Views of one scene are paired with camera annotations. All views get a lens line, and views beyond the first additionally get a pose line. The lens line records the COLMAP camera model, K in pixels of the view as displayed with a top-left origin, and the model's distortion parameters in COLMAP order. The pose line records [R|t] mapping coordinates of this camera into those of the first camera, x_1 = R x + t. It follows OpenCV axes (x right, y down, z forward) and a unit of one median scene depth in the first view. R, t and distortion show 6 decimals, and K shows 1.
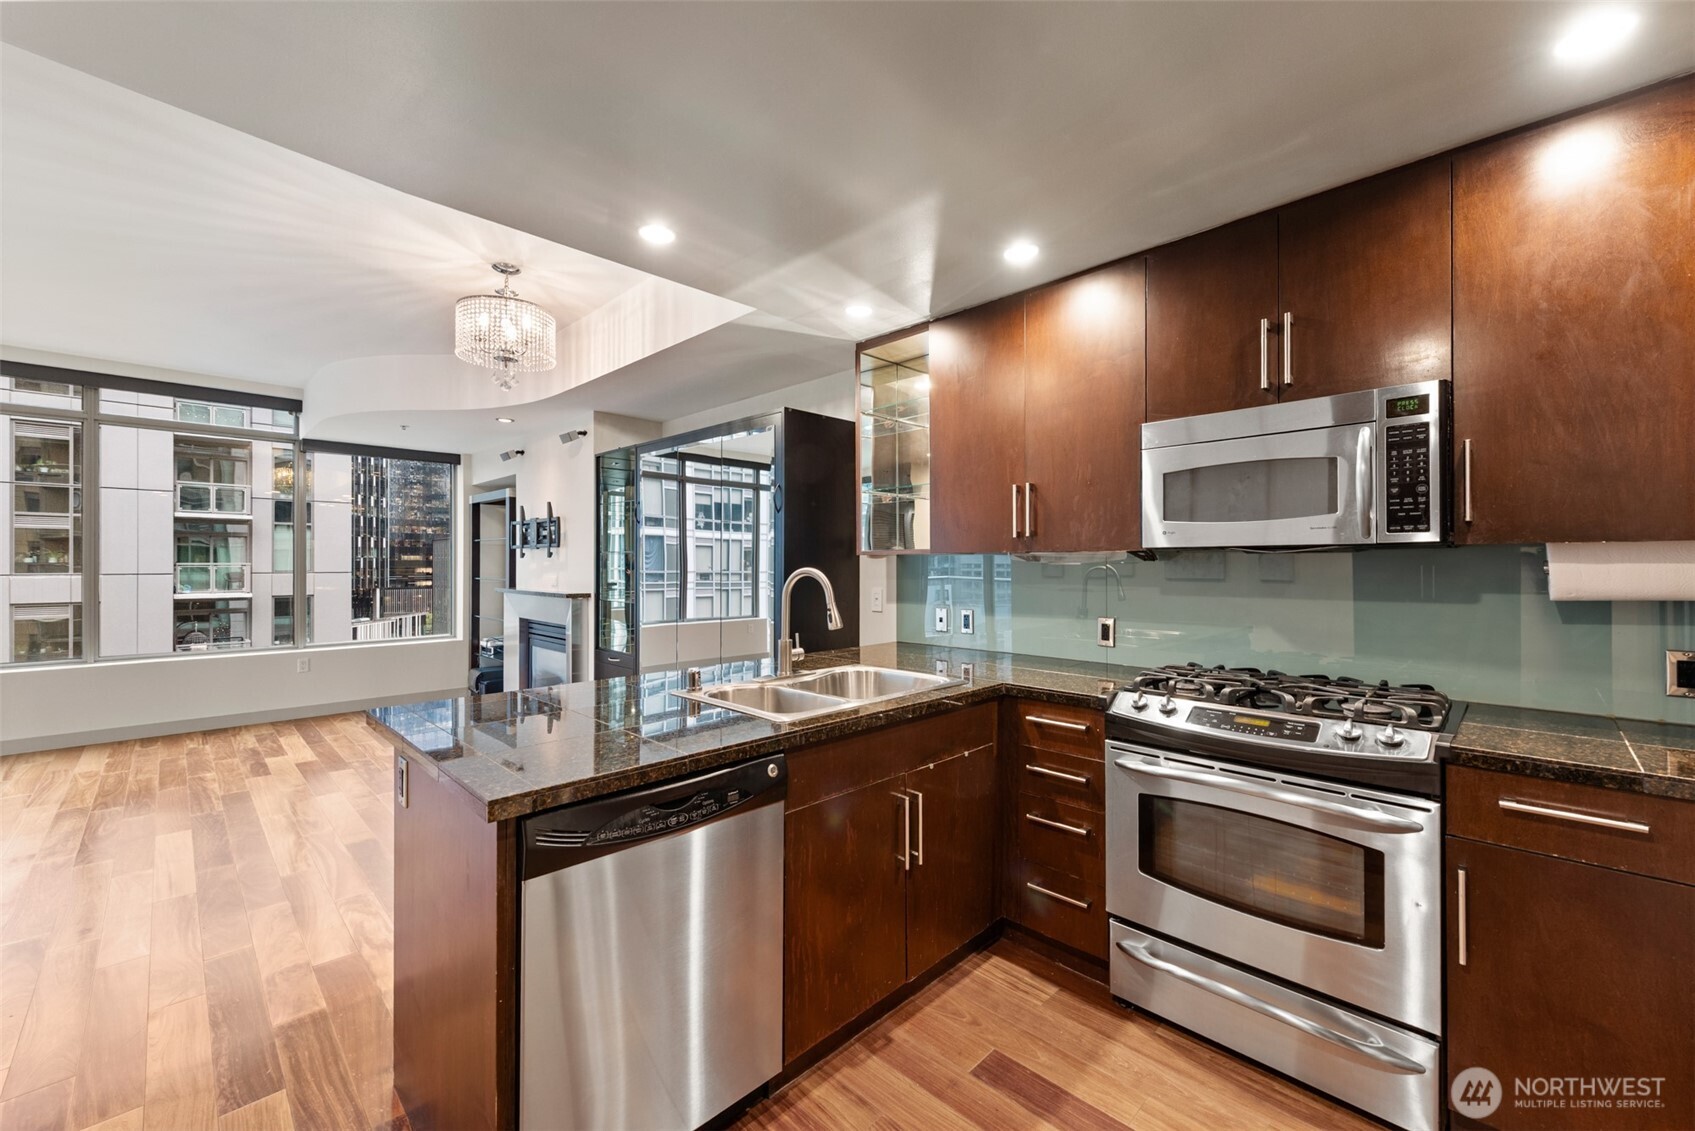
lens RADIAL K [[680.3, 0, 853.3], [0, 680.3, 562.3], [0, 0, 1]] dist [0.016262, -0.004592]
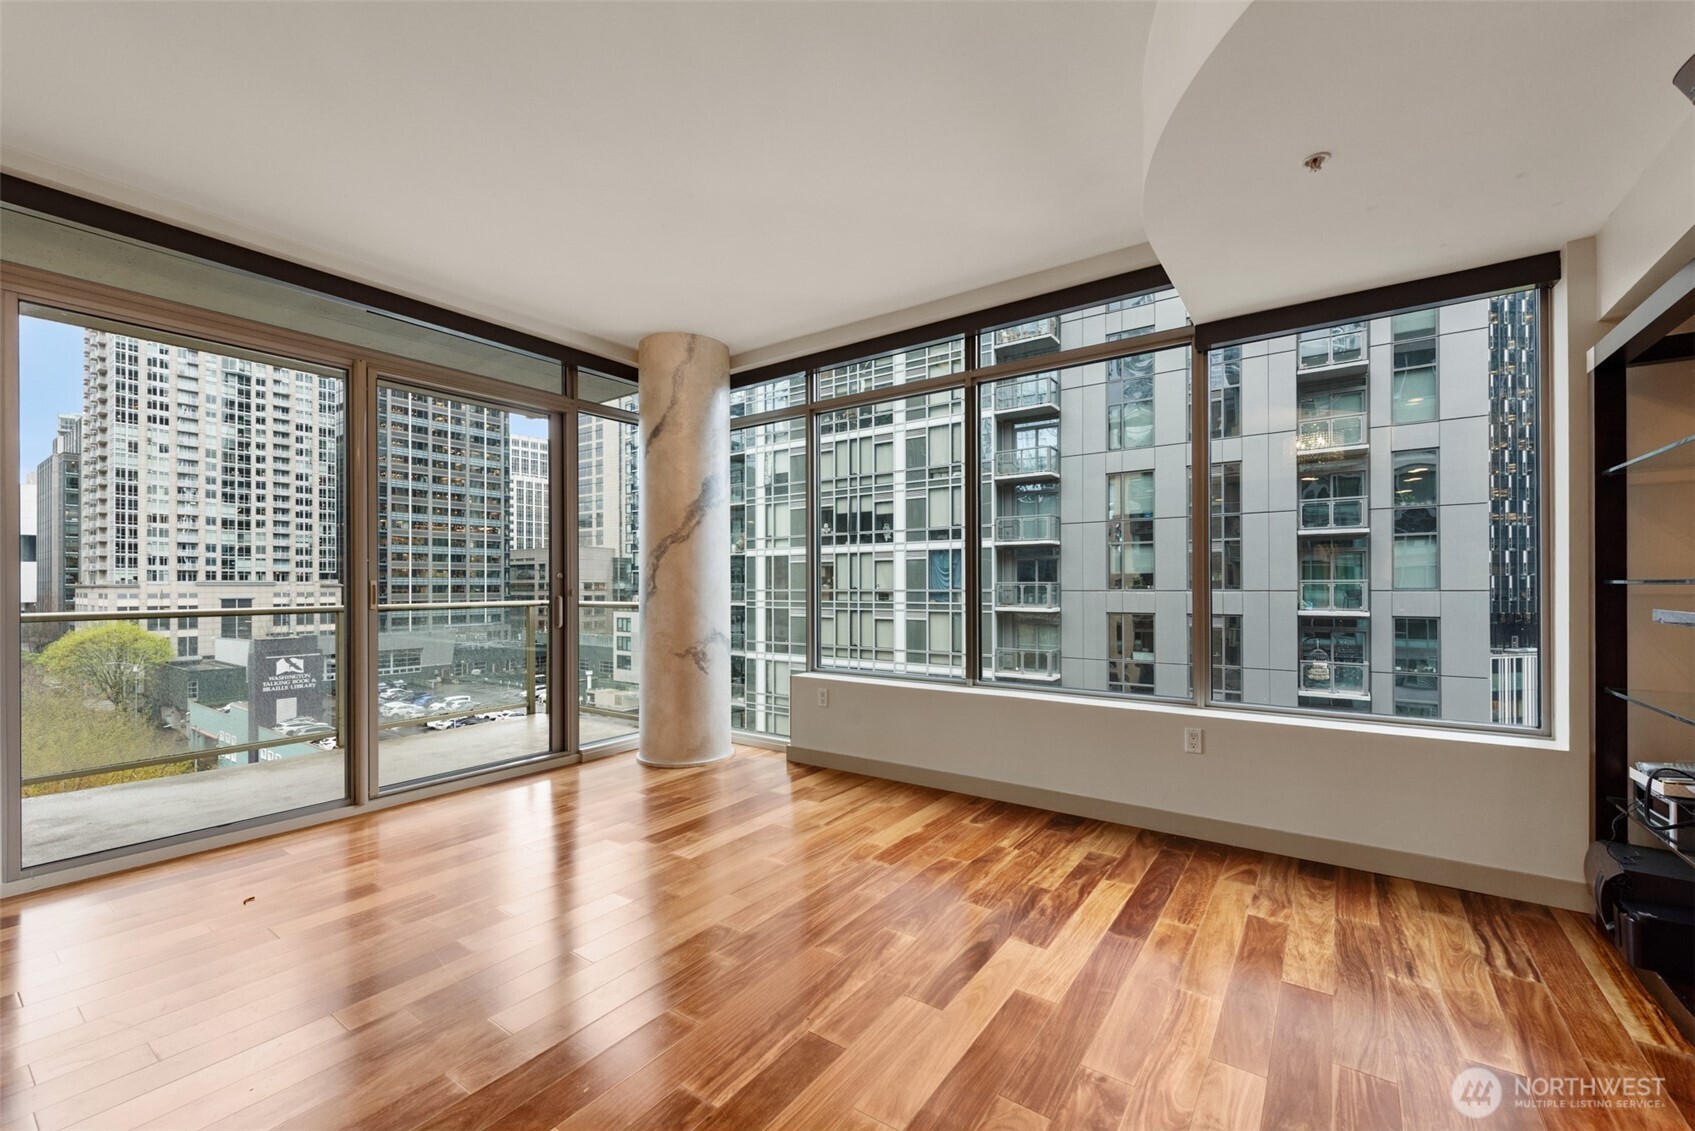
lens RADIAL K [[691.9, 0, 836.8], [0, 691.9, 580.4], [0, 0, 1]] dist [0.014509, -0.003418]
pose [[0.156031, -0.010638, -0.987695, -0.702158], [0.006802, 0.999930, -0.009695, 0.058867], [0.987729, -0.005206, 0.156093, 1.496700]]
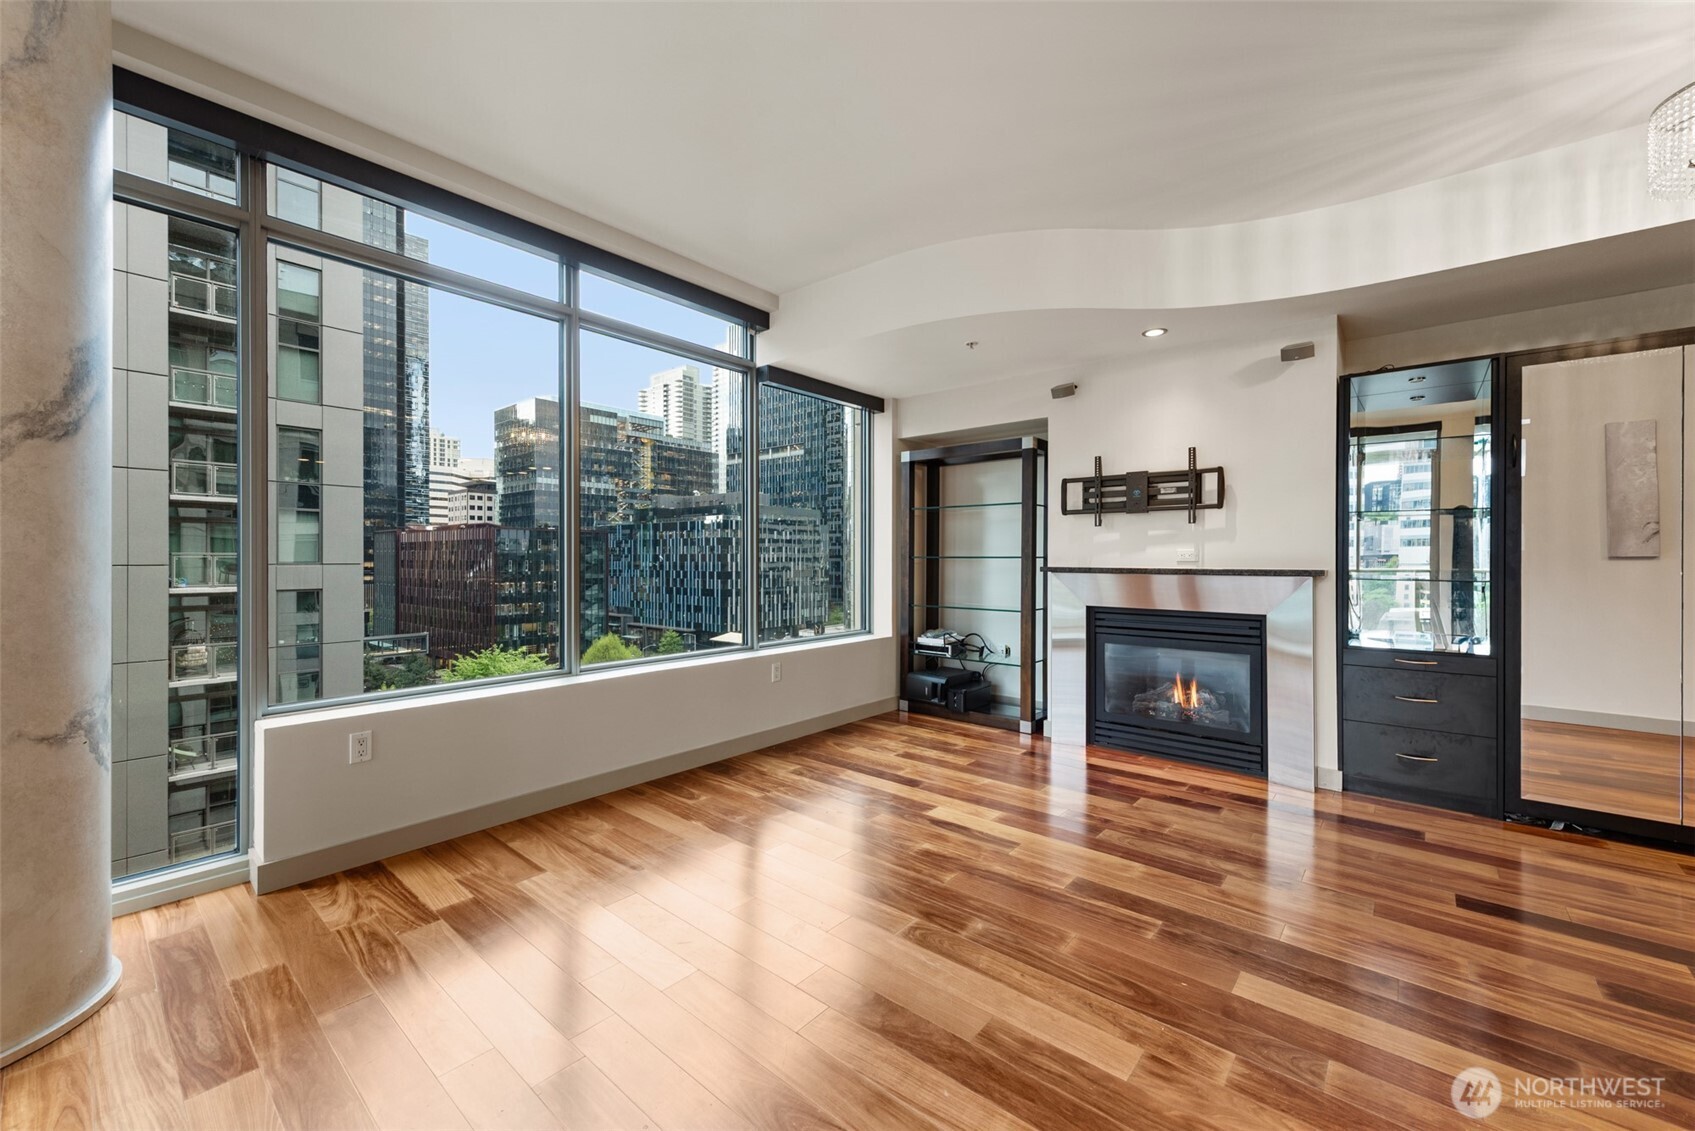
lens RADIAL K [[680.3, 0, 851.2], [0, 680.3, 560.9], [0, 0, 1]] dist [0.016262, -0.004592]
pose [[0.996612, -0.002934, 0.082198, -1.835948], [0.002289, 0.999966, 0.007948, 0.055169], [-0.082218, -0.007732, 0.996584, 0.628574]]
